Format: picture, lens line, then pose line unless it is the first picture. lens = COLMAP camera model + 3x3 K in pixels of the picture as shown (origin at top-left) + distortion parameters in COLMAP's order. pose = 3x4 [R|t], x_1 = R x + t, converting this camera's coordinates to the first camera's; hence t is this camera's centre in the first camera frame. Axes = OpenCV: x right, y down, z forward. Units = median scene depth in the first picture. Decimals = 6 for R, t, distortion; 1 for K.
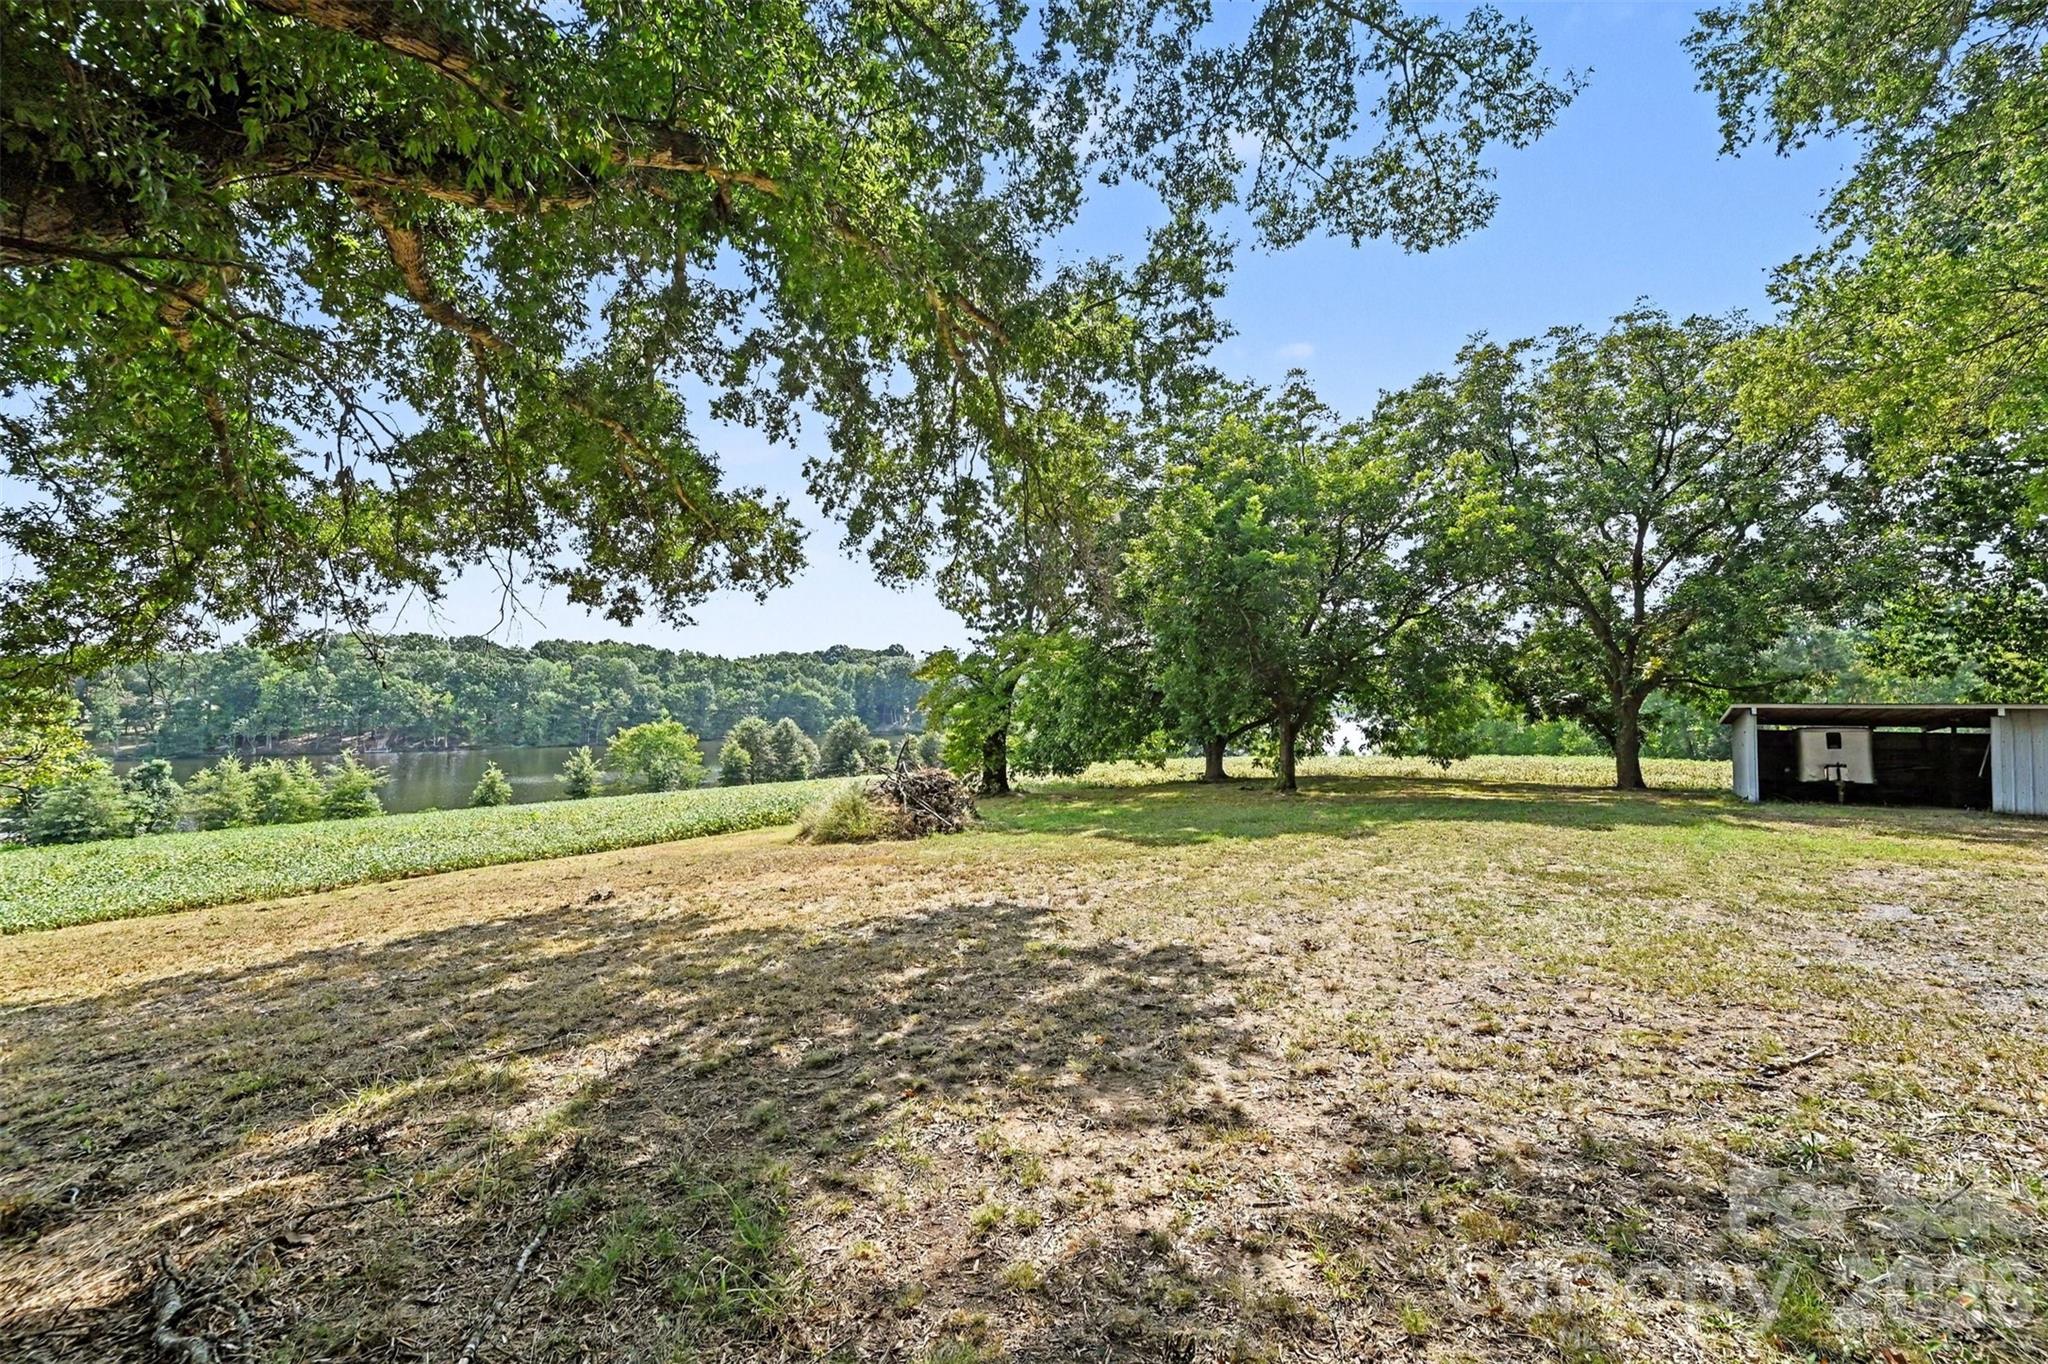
lens RADIAL K [[829.8, 0, 1016.1], [0, 829.8, 693.5], [0, 0, 1]] dist [0.000324, 0.000479]
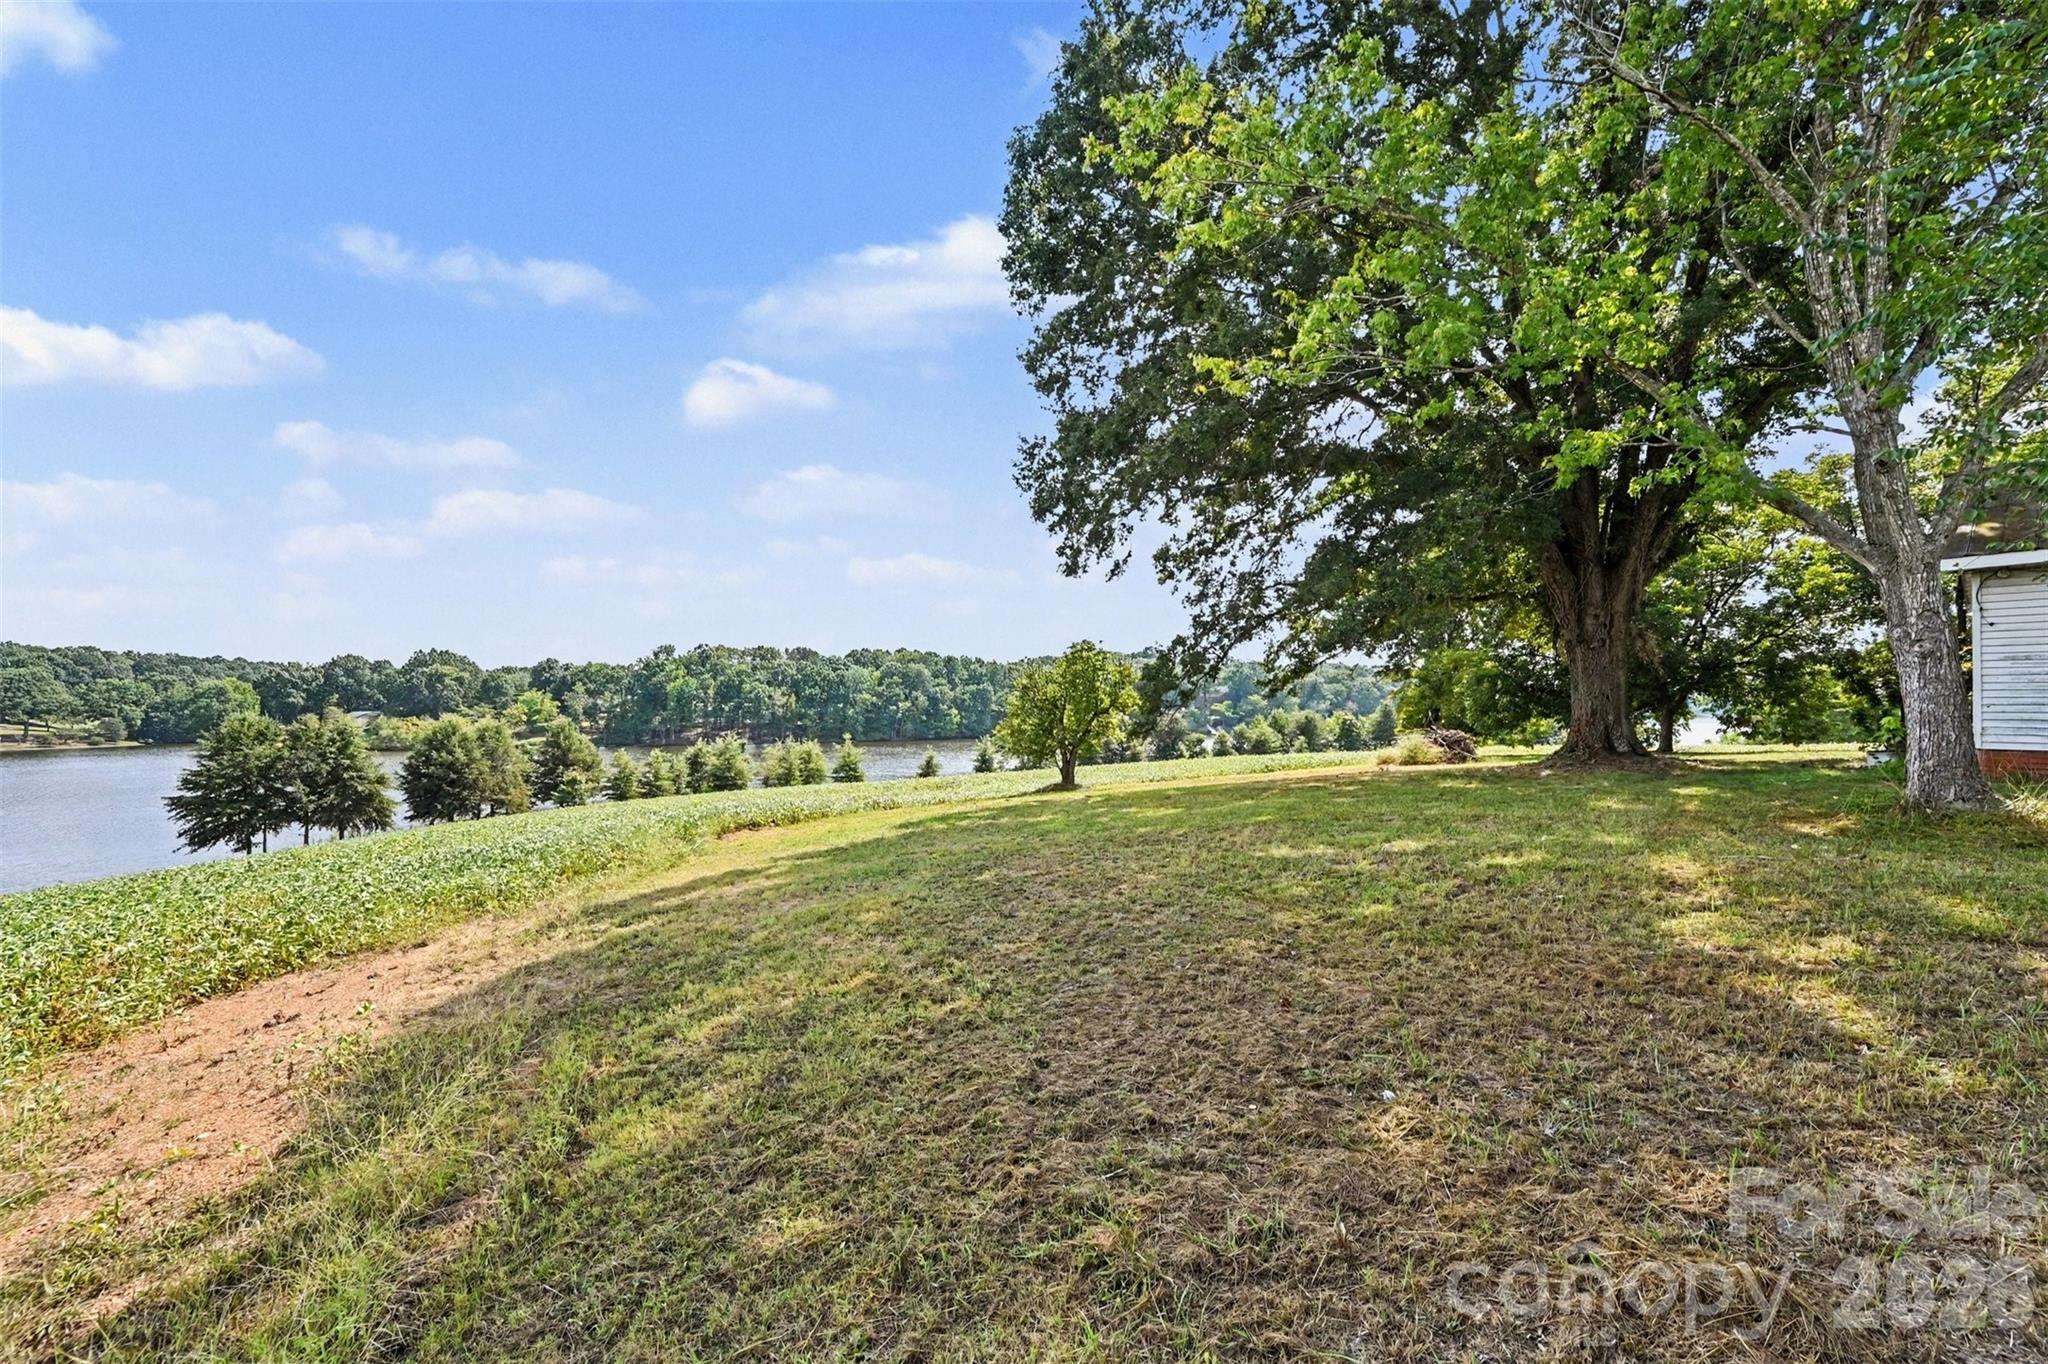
lens RADIAL K [[829.8, 0, 1033.3], [0, 829.8, 696.8], [0, 0, 1]] dist [0.000324, 0.000479]
pose [[0.964137, -0.004781, -0.265361, -0.250209], [0.005597, 0.999982, 0.002316, 0.002796], [0.265345, -0.003718, 0.964146, -0.491621]]
